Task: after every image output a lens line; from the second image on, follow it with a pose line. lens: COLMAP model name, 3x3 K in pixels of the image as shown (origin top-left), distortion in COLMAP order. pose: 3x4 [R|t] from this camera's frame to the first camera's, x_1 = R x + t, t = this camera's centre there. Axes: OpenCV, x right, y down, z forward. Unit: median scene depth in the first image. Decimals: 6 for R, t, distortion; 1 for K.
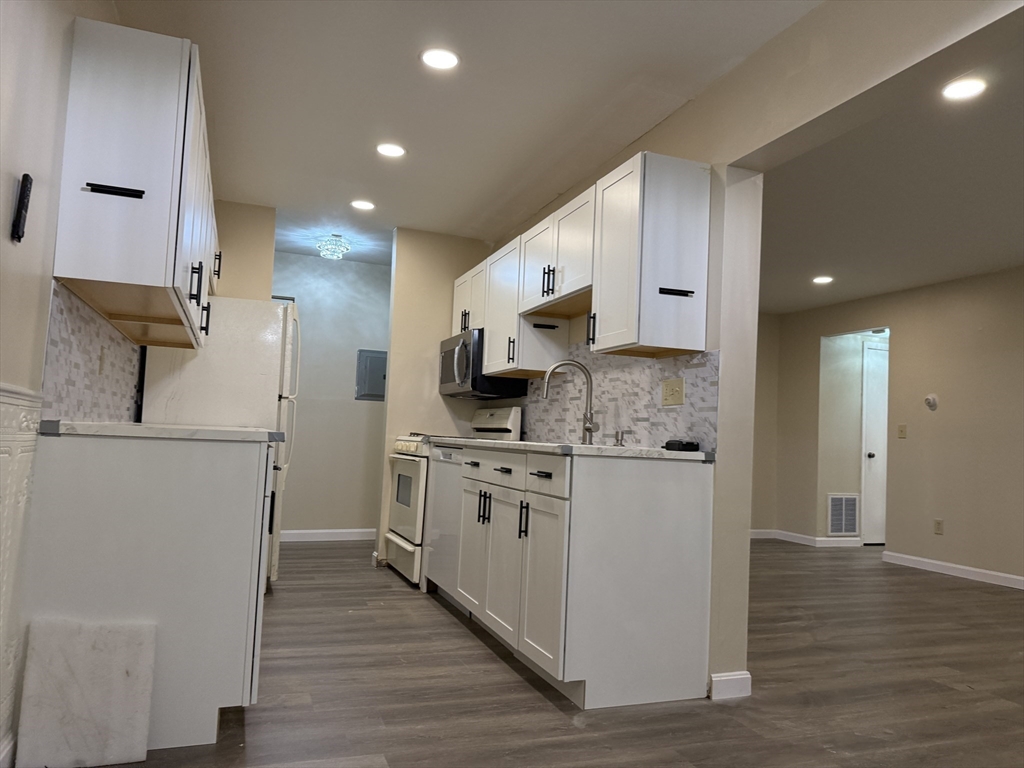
lens RADIAL K [[722.1, 0, 516.3], [0, 722.1, 388.0], [0, 0, 1]] dist [0.033953, -0.047467]
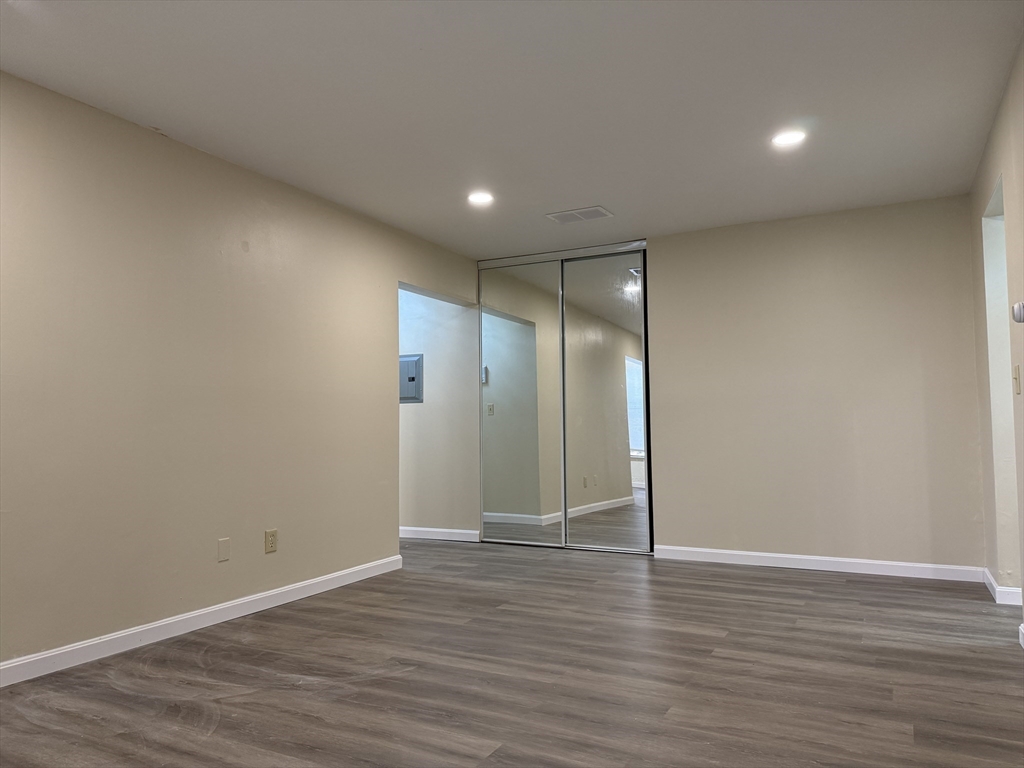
lens RADIAL K [[722.1, 0, 516.3], [0, 722.1, 388.0], [0, 0, 1]] dist [0.033953, -0.047467]
pose [[0.663039, -0.094423, -0.742606, 1.058931], [0.093994, 0.994663, -0.042550, 0.085404], [0.742660, -0.041589, 0.668376, 0.669567]]
